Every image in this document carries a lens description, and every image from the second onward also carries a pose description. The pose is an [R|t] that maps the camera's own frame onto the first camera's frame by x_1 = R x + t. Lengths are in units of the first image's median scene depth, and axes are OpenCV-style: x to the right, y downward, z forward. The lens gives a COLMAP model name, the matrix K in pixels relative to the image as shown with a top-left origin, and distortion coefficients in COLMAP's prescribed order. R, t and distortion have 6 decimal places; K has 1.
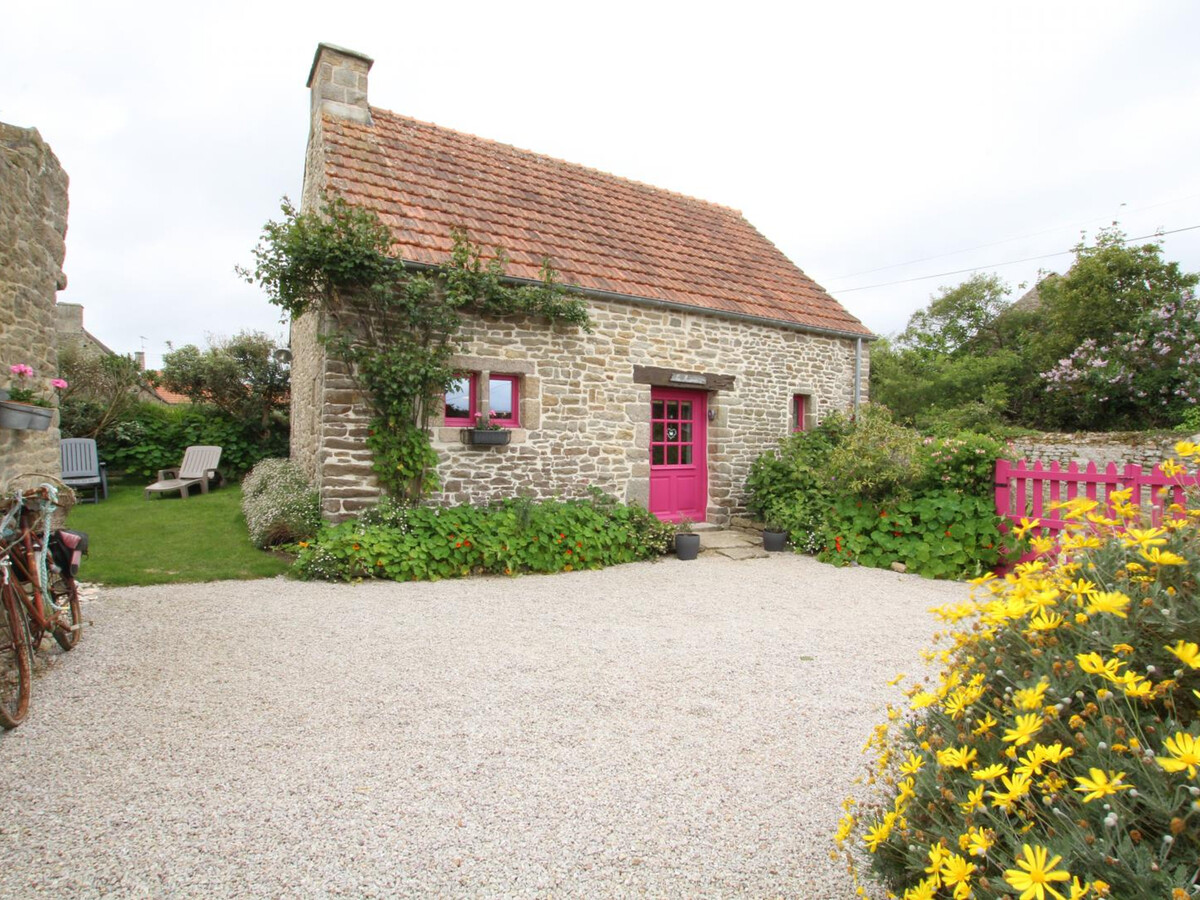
lens RADIAL K [[628.7, 0, 601.5], [0, 628.7, 457.4], [0, 0, 1]] dist [-0.042615, 0.009236]
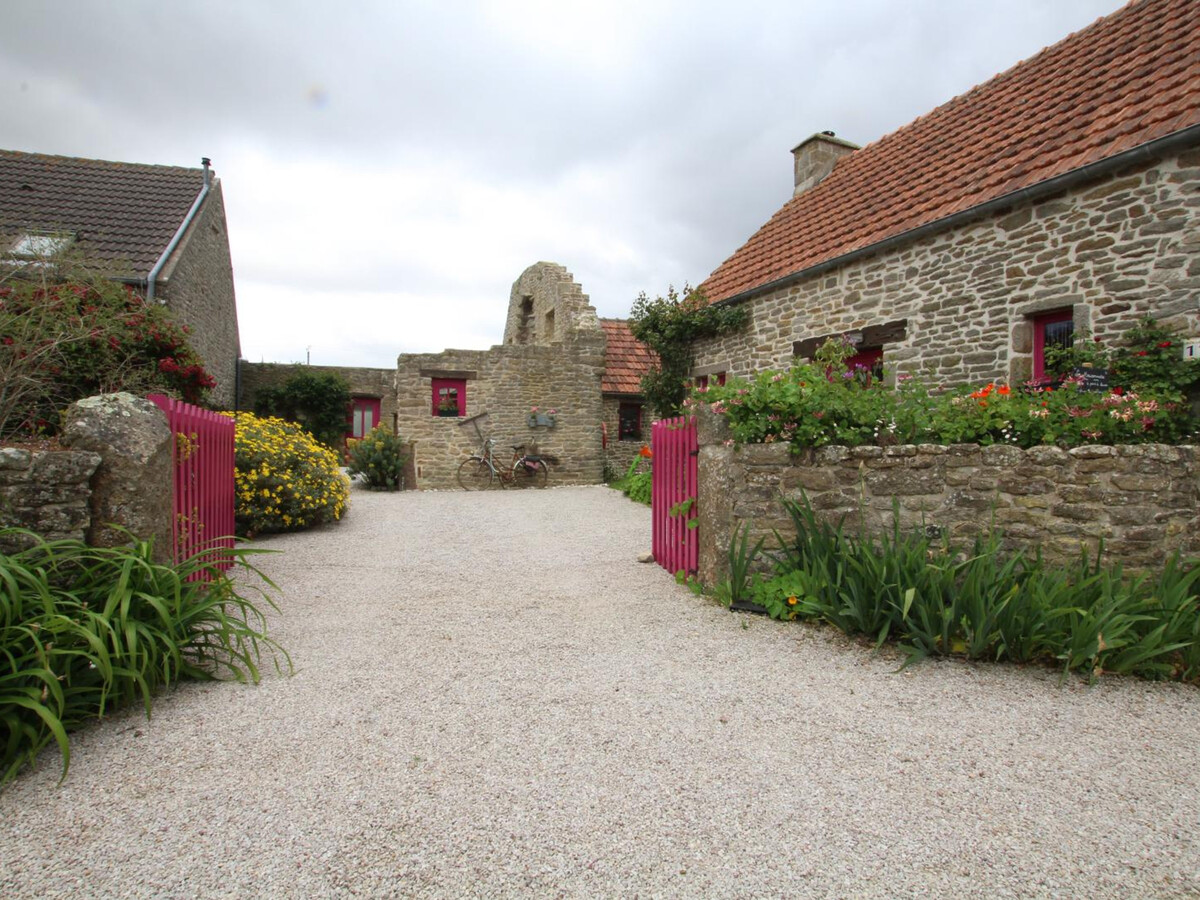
lens RADIAL K [[628.7, 0, 601.5], [0, 628.7, 457.4], [0, 0, 1]] dist [-0.042615, 0.009236]
pose [[-0.158476, 0.007694, -0.987333, 1.121641], [-0.020834, 0.999721, 0.011135, 0.036649], [0.987143, 0.022335, -0.158271, 0.863156]]
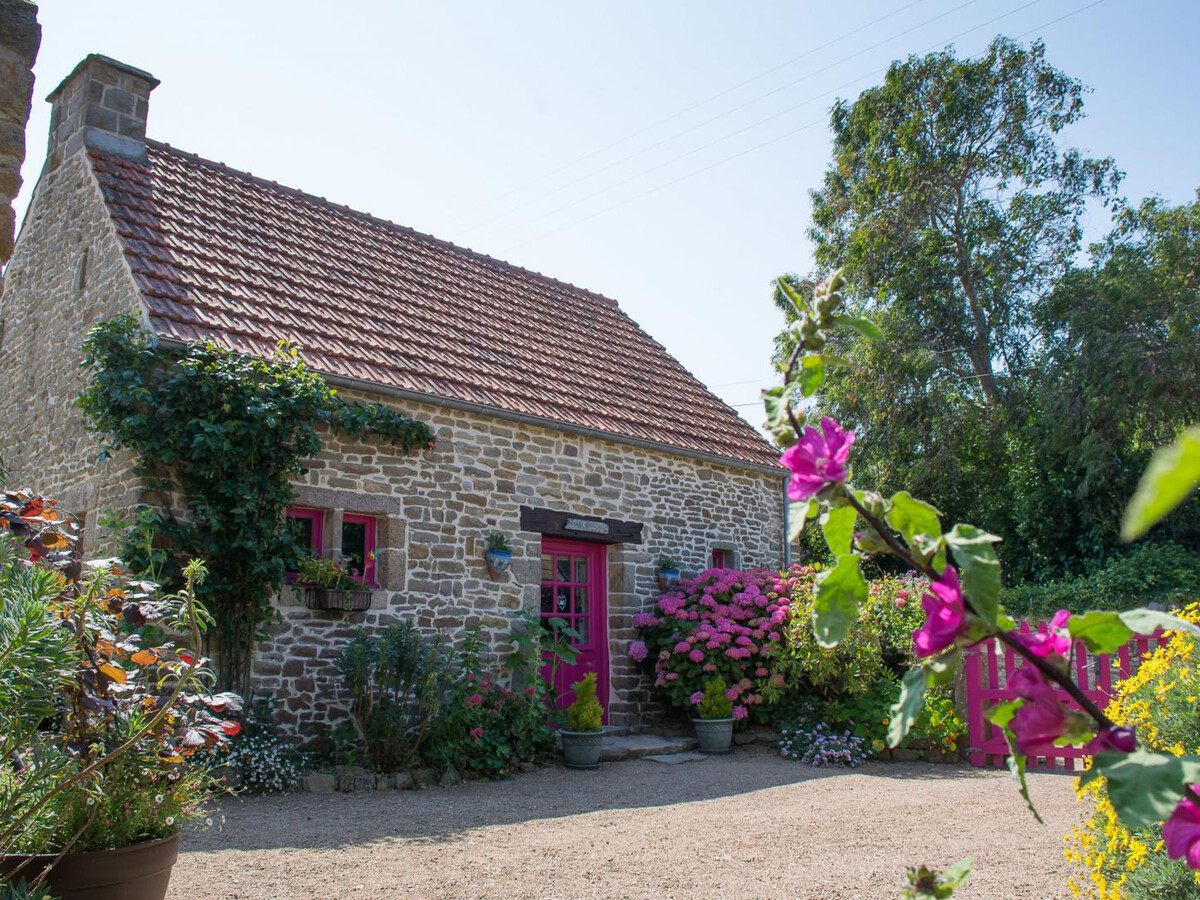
lens RADIAL K [[1048.2, 0, 599.3], [0, 1048.2, 471.8], [0, 0, 1]] dist [-0.132294, 0.004651]
pose [[0.965567, 0.029119, 0.258520, -0.179916], [0.018923, 0.983222, -0.181427, 0.038830], [-0.259466, 0.180072, 0.948816, -0.198837]]
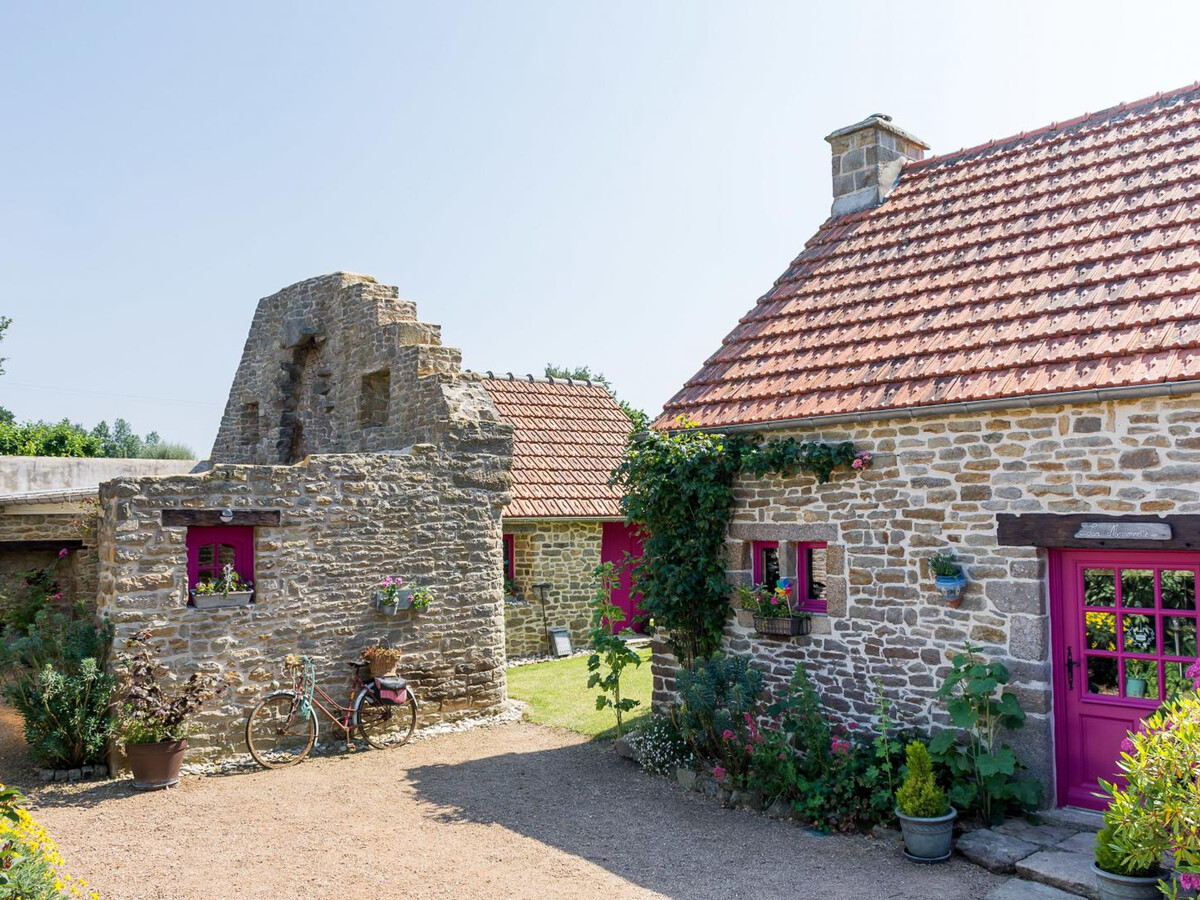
lens RADIAL K [[1019.6, 0, 604.9], [0, 1019.6, 457.8], [0, 0, 1]] dist [-0.024947, 0.007587]
pose [[0.179079, -0.066758, -0.981567, 0.924219], [-0.006502, 0.997593, -0.069035, -0.132662], [0.983813, 0.018745, 0.178214, 0.474956]]
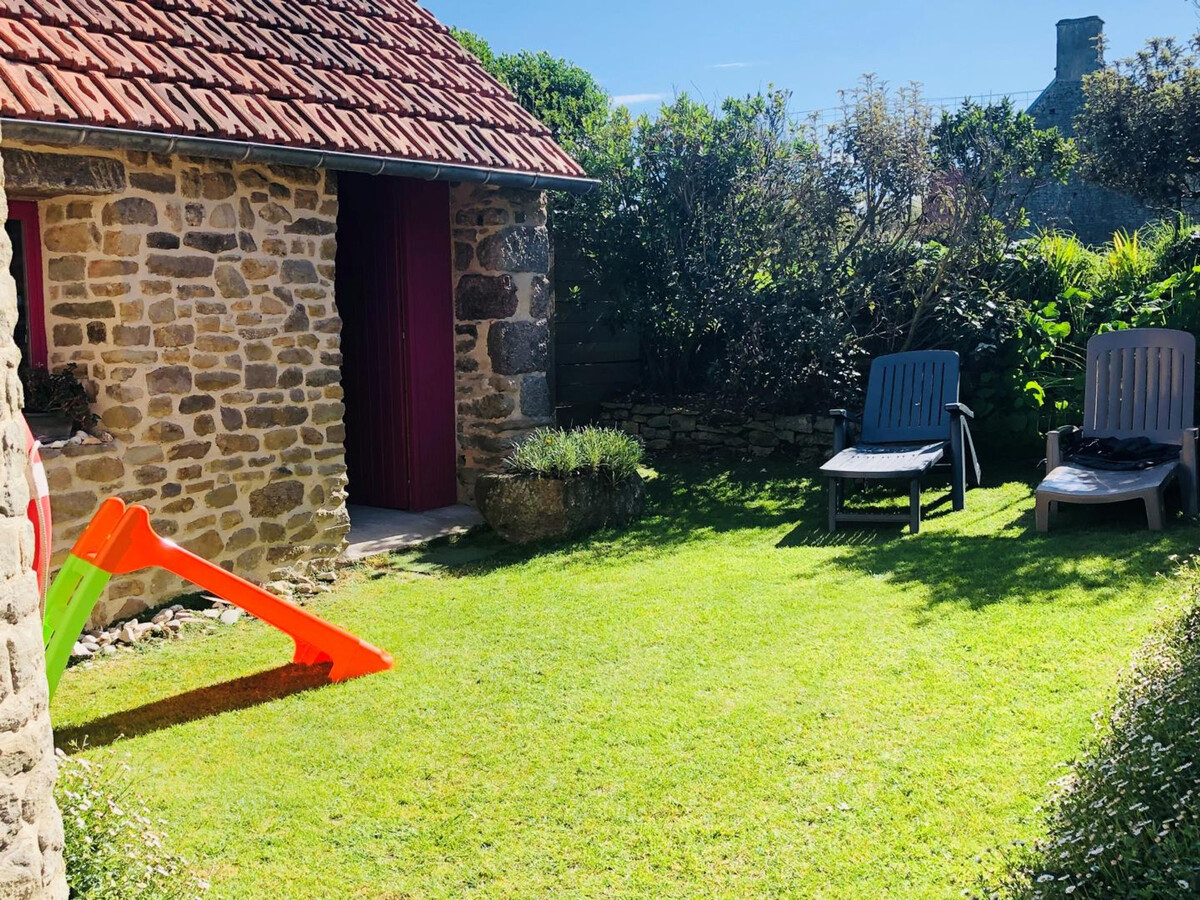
lens RADIAL K [[1357.9, 0, 600.0], [0, 1357.9, 450.0], [0, 0, 1]] dist [0.008334, -0.015590]
pose [[0.465447, 0.069796, -0.882319, -0.212655], [0.013082, 0.996234, 0.085709, -0.045644], [0.884979, -0.051435, 0.462781, 0.573664]]
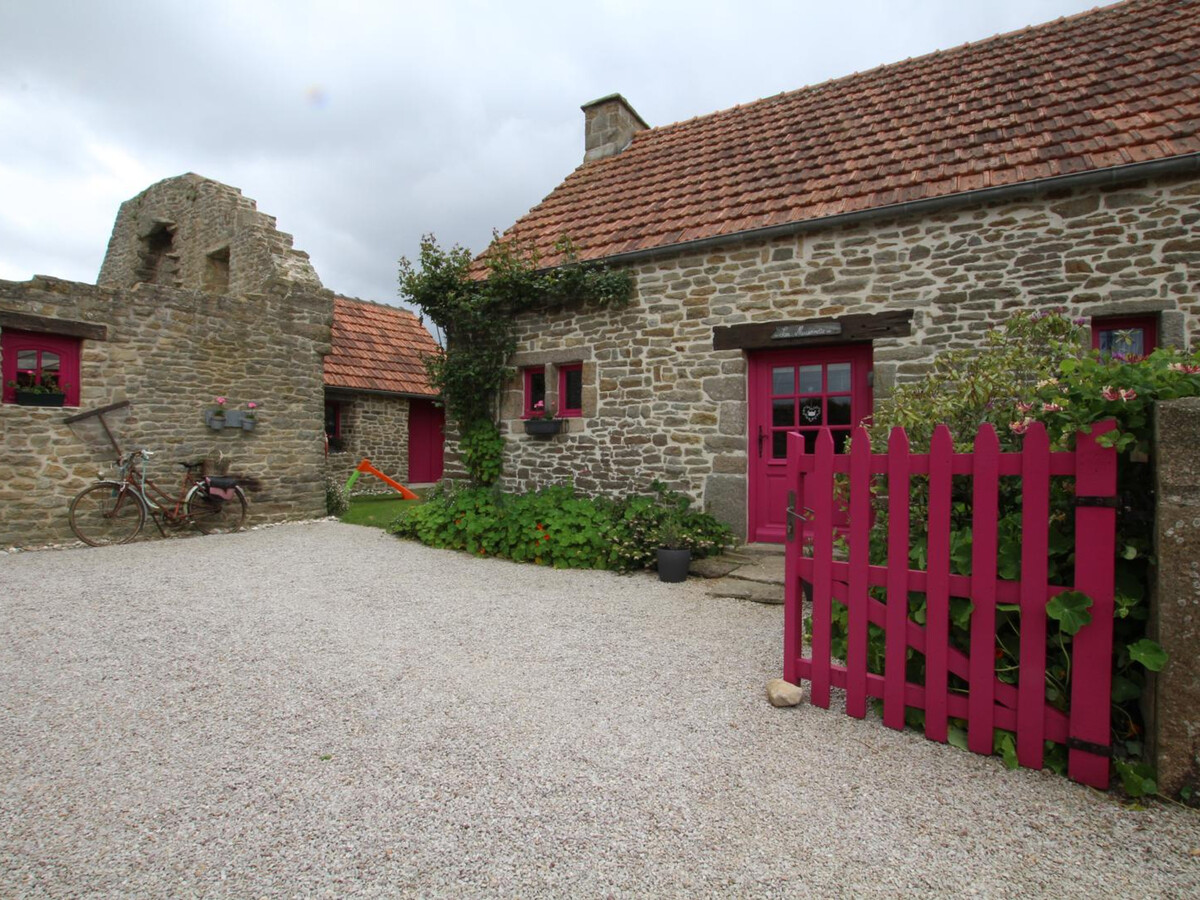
lens RADIAL K [[628.7, 0, 601.5], [0, 628.7, 457.4], [0, 0, 1]] dist [-0.042615, 0.009236]
pose [[0.449306, -0.004045, -0.893369, 0.682421], [-0.017456, 0.999759, -0.013306, 0.025763], [0.893207, 0.021573, 0.449127, 0.538436]]
